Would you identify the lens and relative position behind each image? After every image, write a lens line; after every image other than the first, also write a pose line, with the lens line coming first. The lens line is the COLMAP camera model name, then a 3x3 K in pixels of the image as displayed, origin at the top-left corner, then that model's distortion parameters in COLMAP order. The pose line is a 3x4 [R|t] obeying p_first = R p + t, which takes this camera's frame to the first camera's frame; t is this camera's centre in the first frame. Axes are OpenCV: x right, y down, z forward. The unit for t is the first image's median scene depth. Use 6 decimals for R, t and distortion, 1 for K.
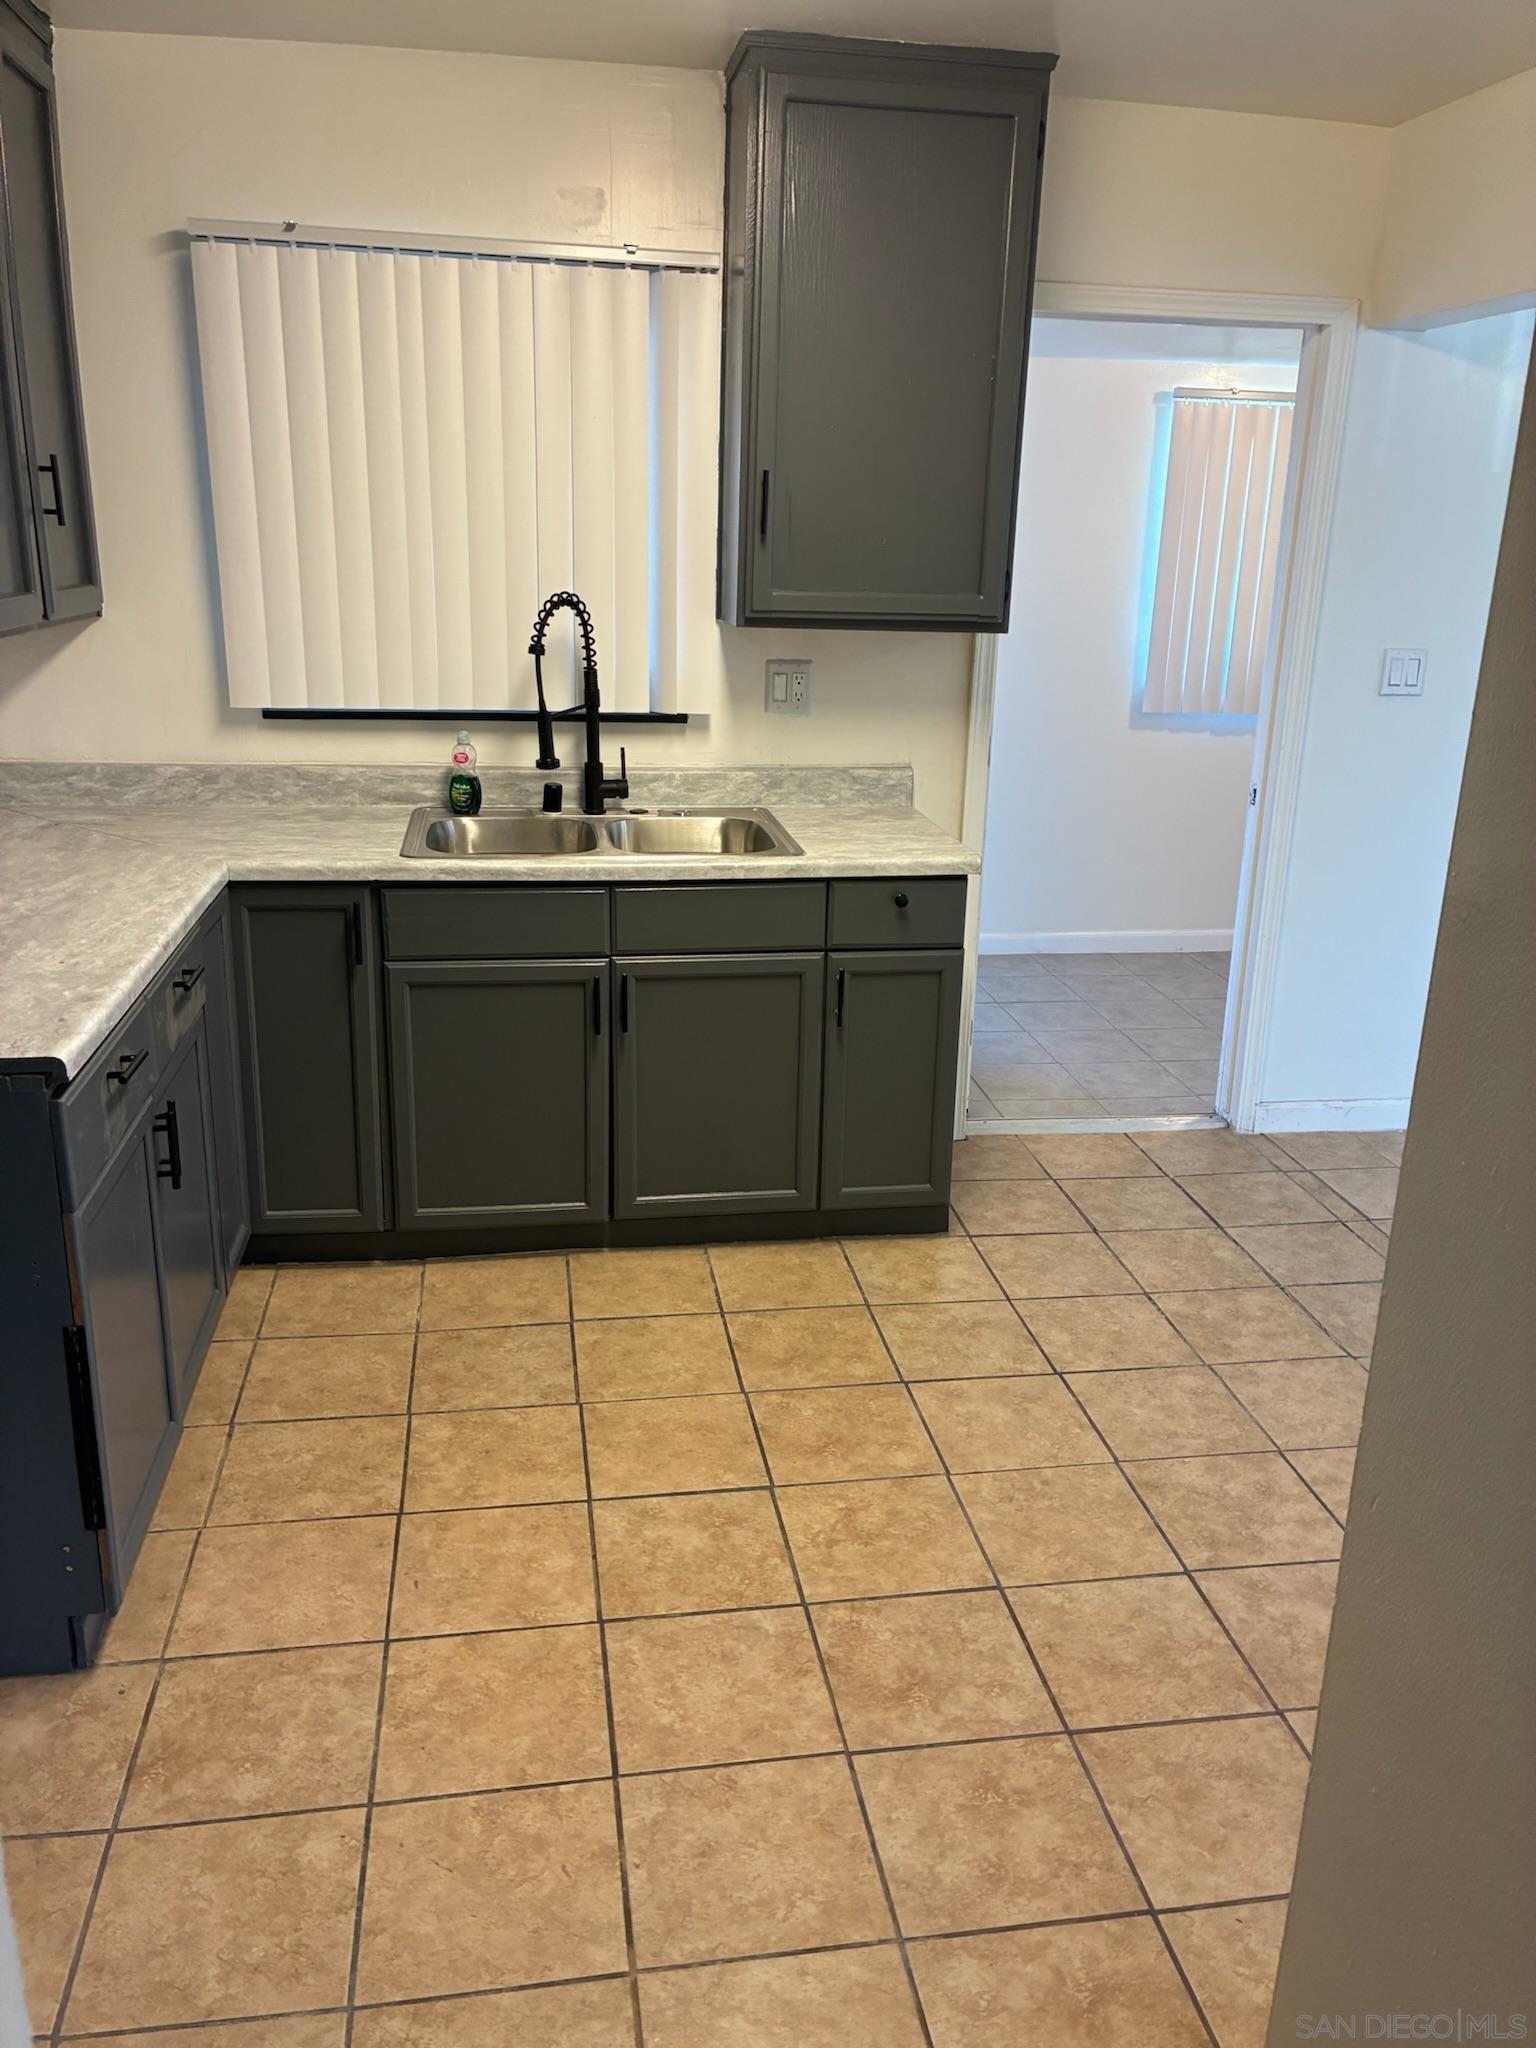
lens RADIAL K [[1550.4, 0, 771.1], [0, 1550.4, 1033.4], [0, 0, 1]] dist [0.066413, -0.140748]
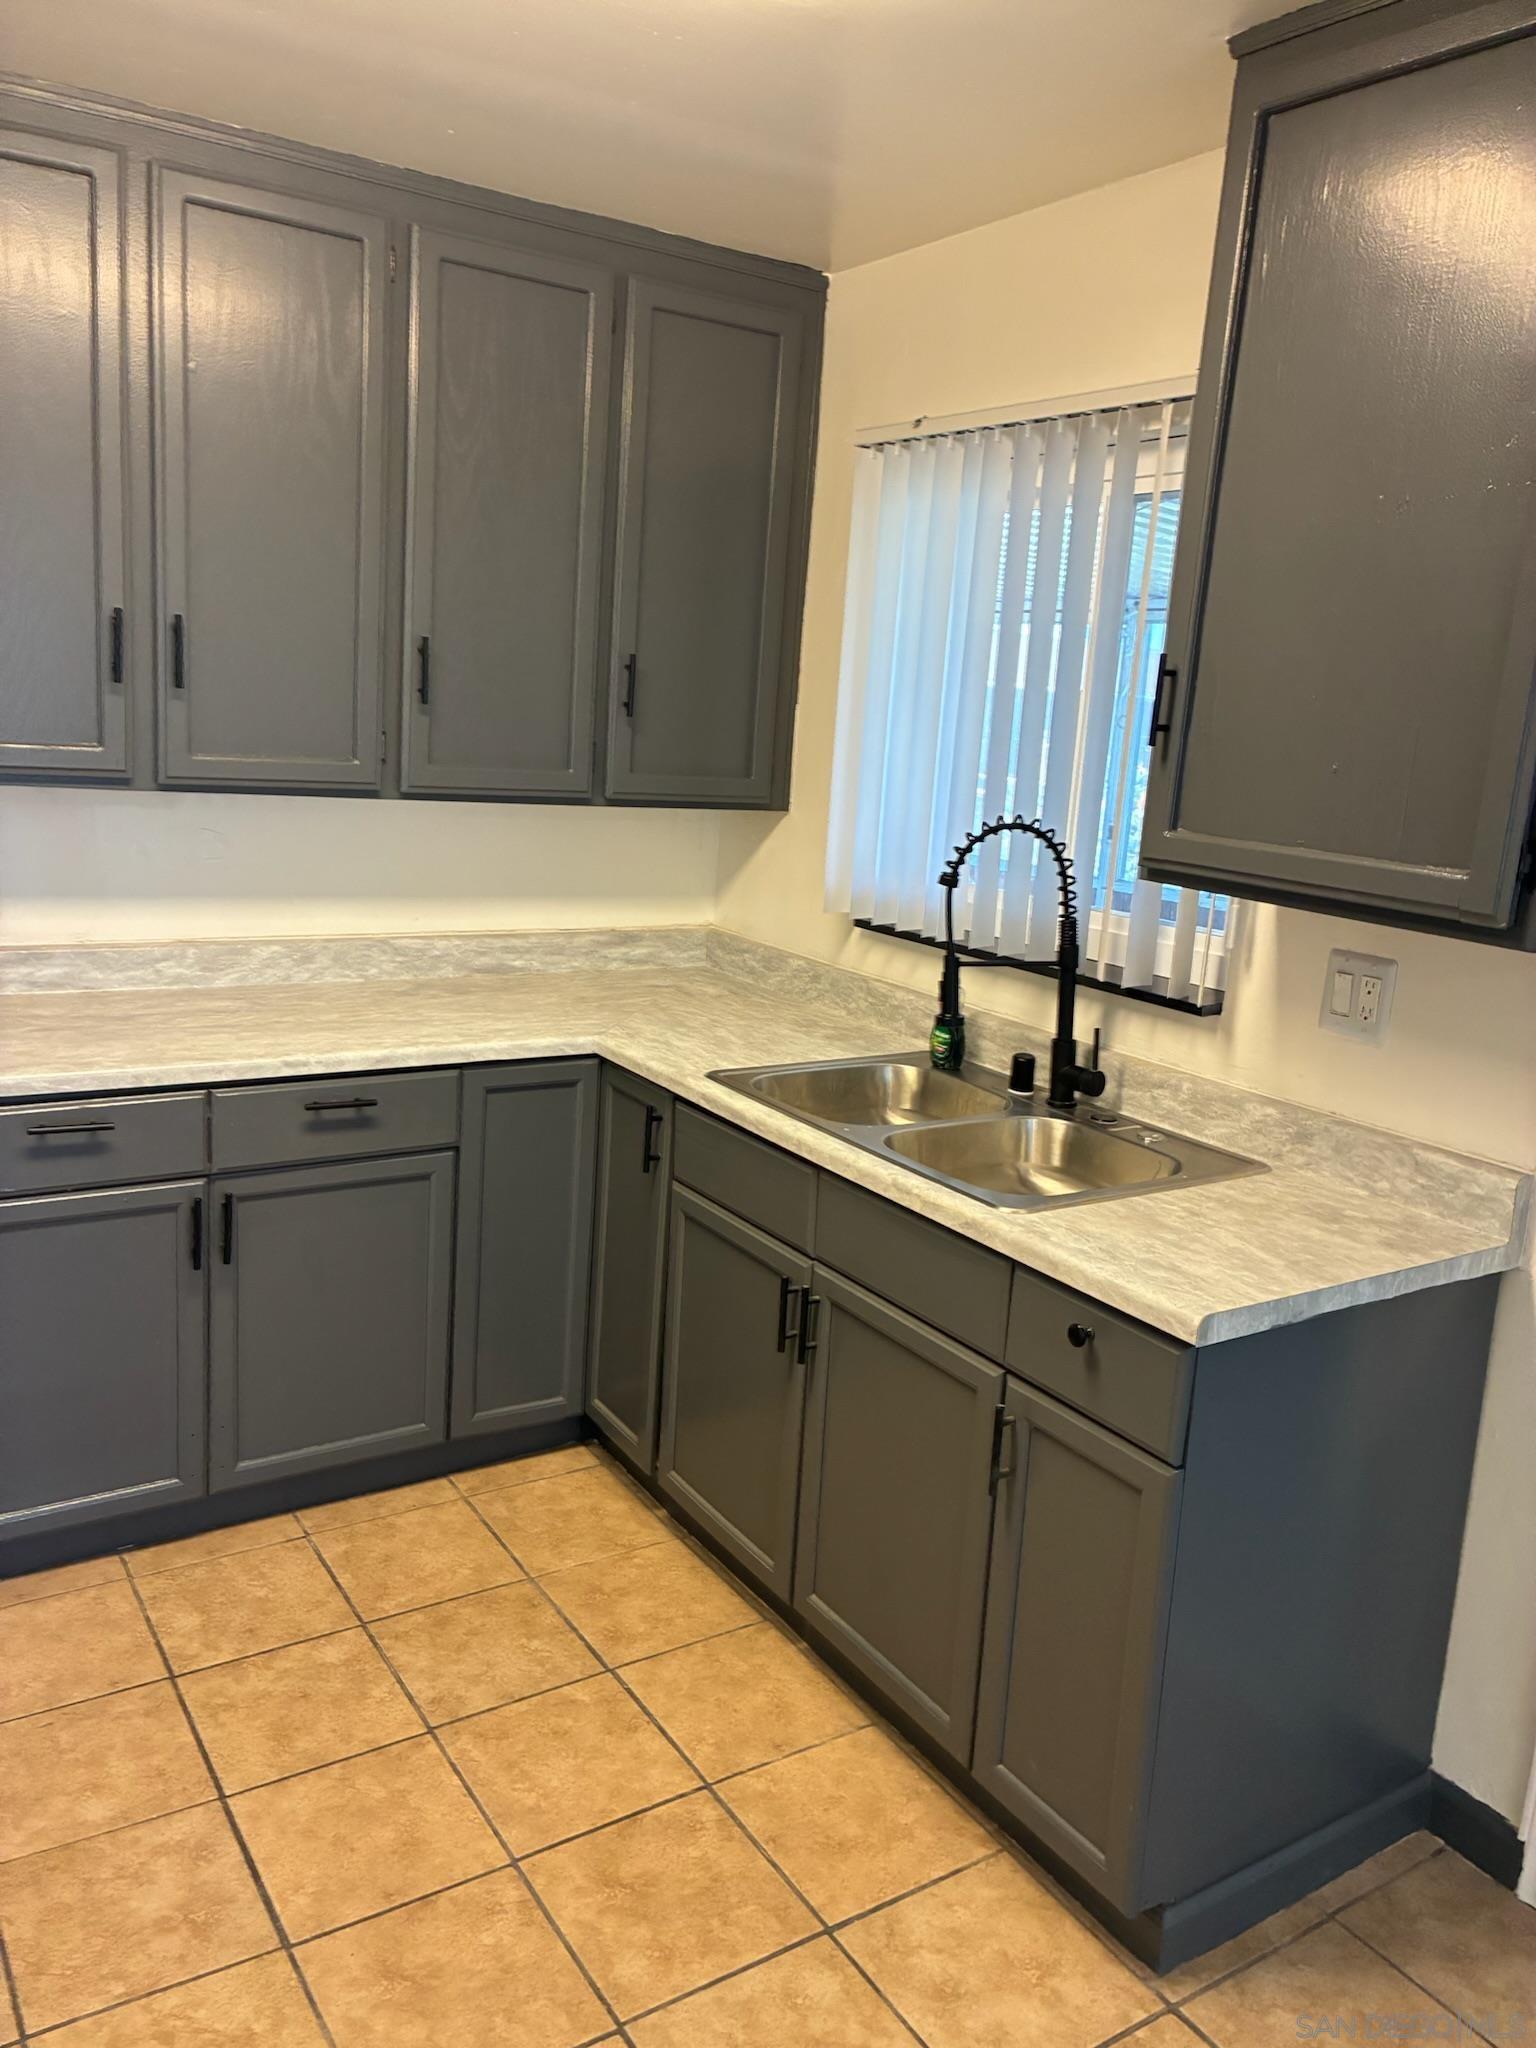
lens RADIAL K [[1552.6, 0, 764.5], [0, 1552.6, 998.2], [0, 0, 1]] dist [0.064041, -0.084540]
pose [[0.401109, 0.171406, -0.899851, 0.520854], [-0.333758, 0.942159, 0.030693, -0.174829], [0.853064, 0.288021, 0.435116, 0.567241]]
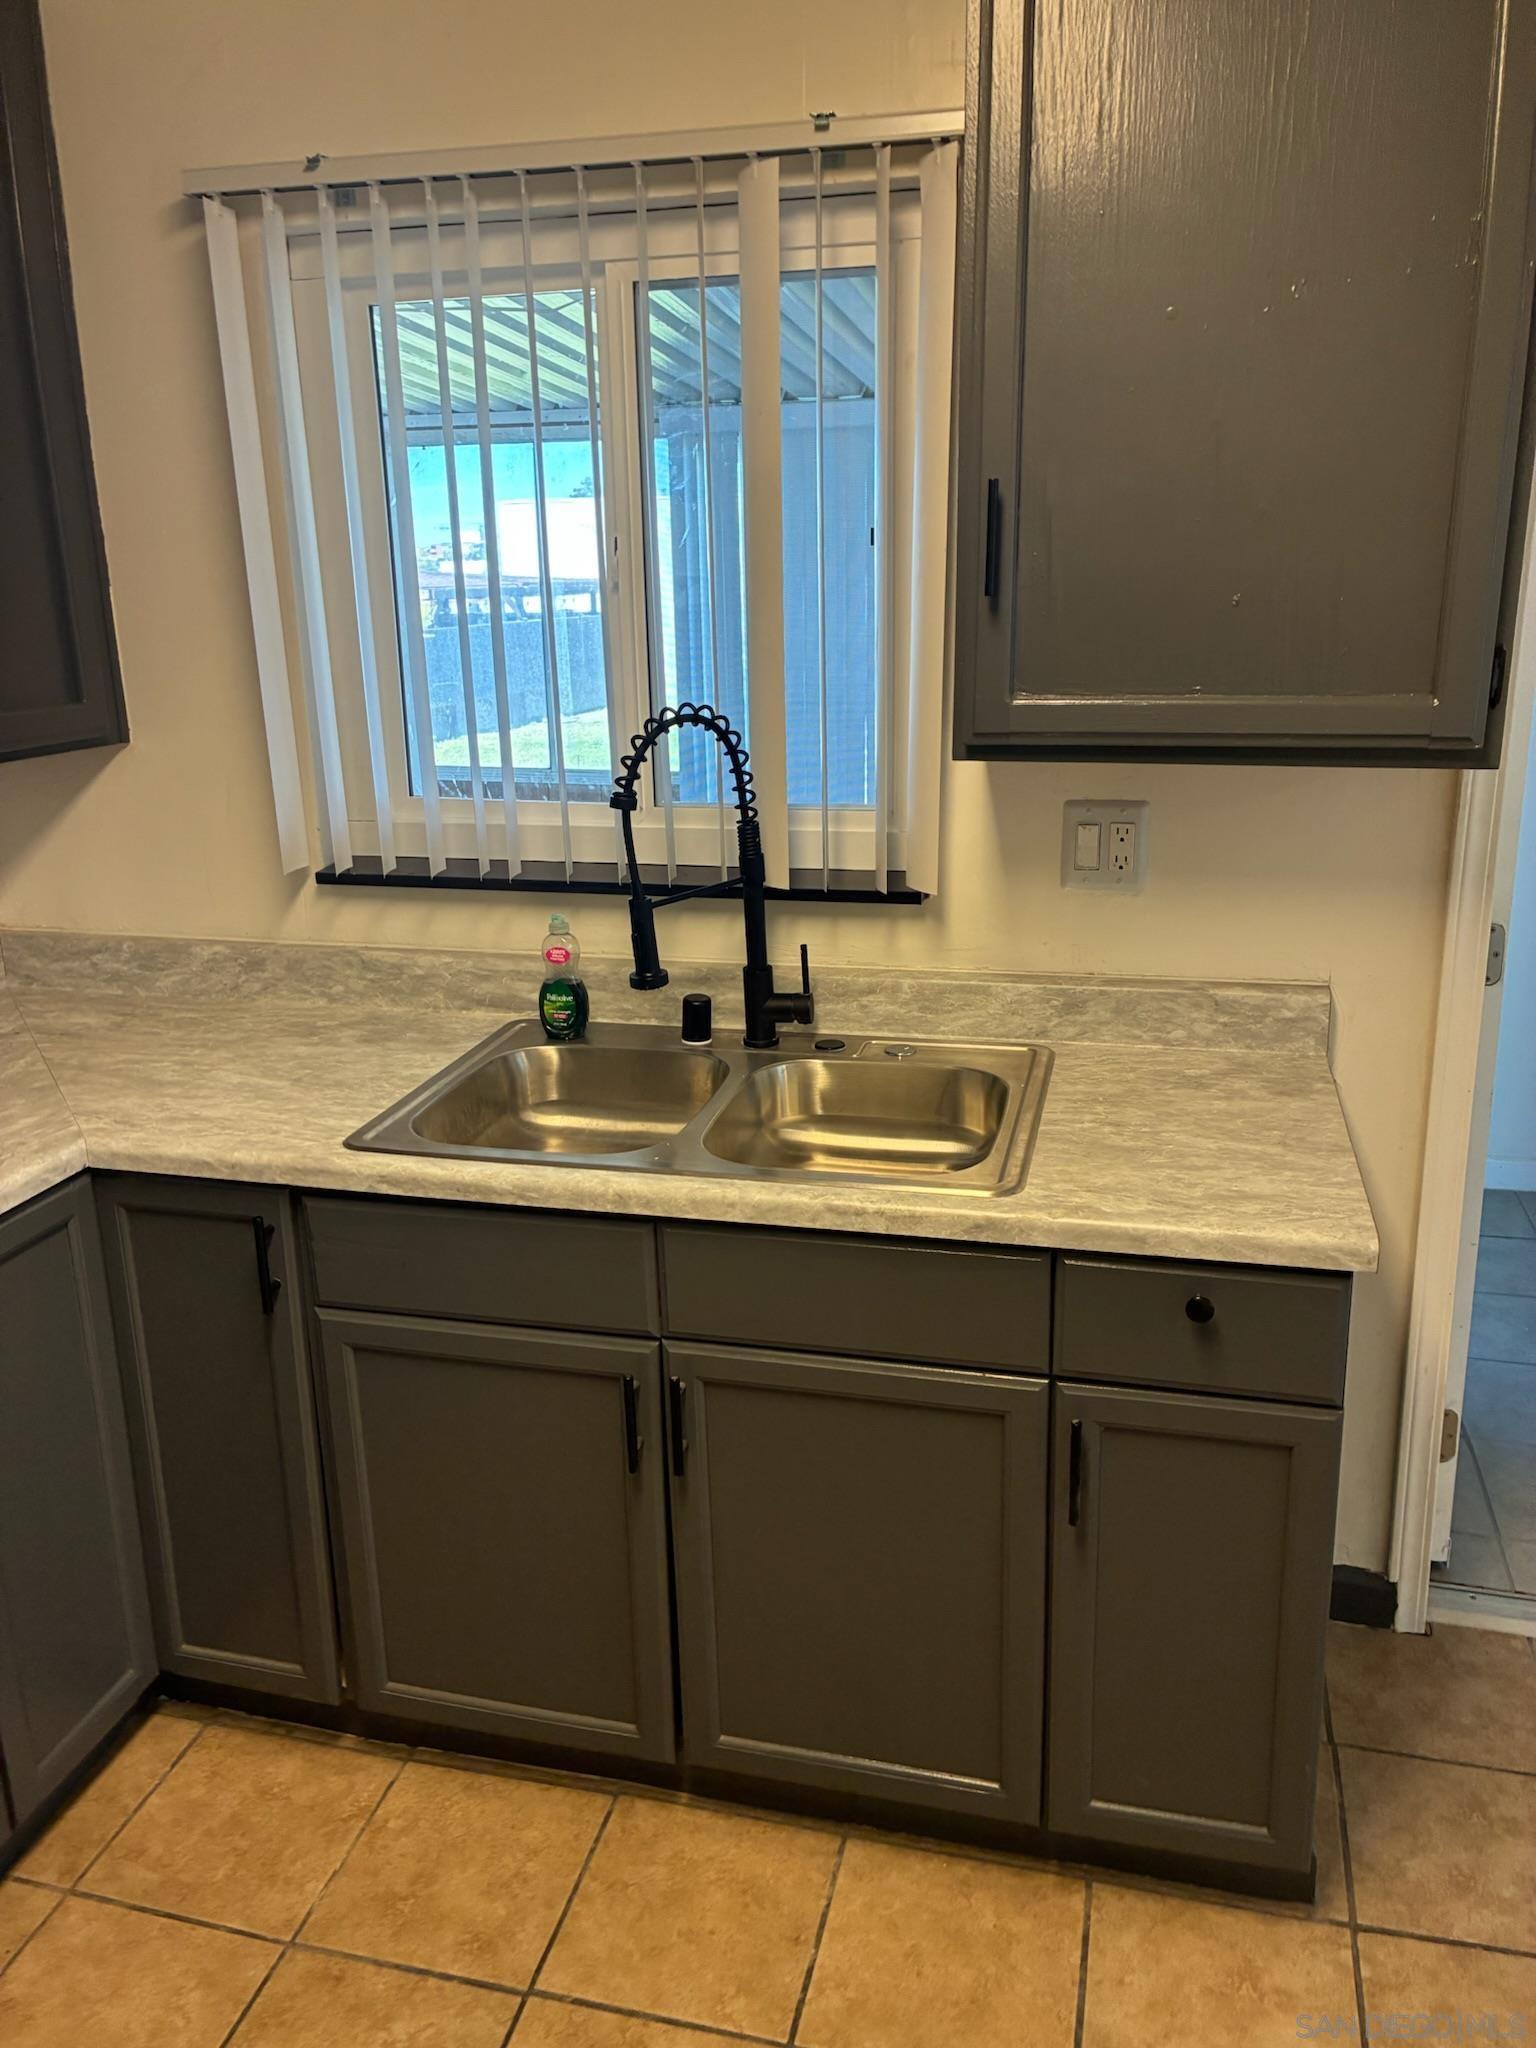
lens RADIAL K [[1552.6, 0, 764.5], [0, 1552.6, 998.2], [0, 0, 1]] dist [0.064041, -0.084540]
pose [[0.916055, 0.062633, -0.396132, 0.140452], [-0.079042, 0.996552, -0.025219, -0.152479], [0.393187, 0.054413, 0.917847, 0.450481]]
